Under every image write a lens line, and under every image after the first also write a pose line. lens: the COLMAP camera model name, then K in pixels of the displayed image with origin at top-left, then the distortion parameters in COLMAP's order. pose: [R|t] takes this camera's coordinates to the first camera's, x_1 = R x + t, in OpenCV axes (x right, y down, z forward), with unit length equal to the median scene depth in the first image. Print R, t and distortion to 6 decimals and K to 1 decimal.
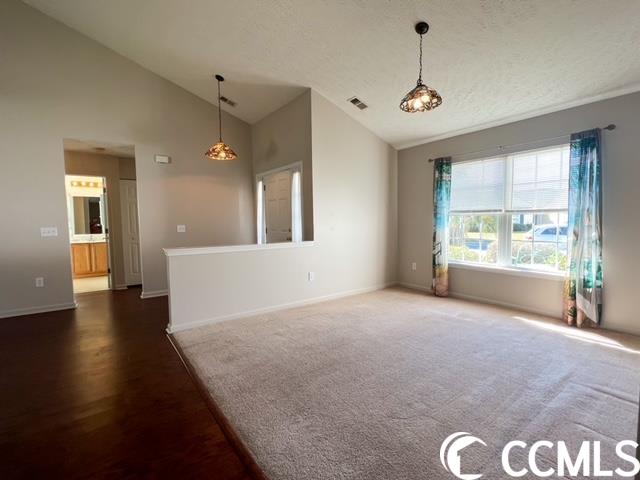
lens RADIAL K [[300.8, 0, 316.9], [0, 300.8, 238.7], [0, 0, 1]] dist [-0.000532, 0.001179]
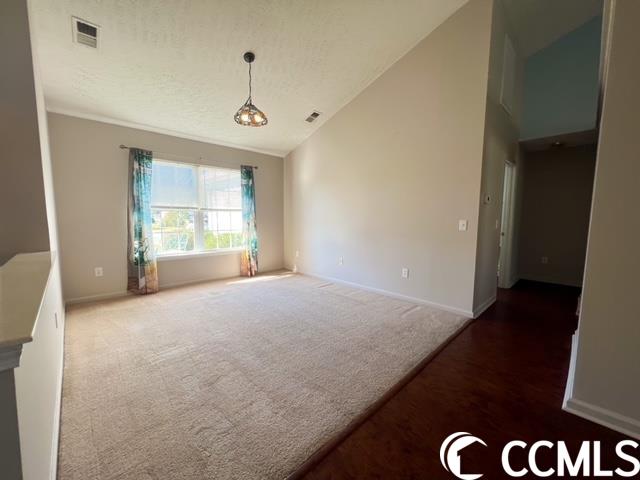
lens RADIAL K [[256.9, 0, 324.3], [0, 256.9, 239.6], [0, 0, 1]] dist [0.001420, -0.000132]
pose [[-0.138864, -0.083315, 0.986801, -0.538134], [0.051911, 0.994472, 0.091268, -0.032562], [-0.988950, 0.063899, -0.133771, 0.610413]]
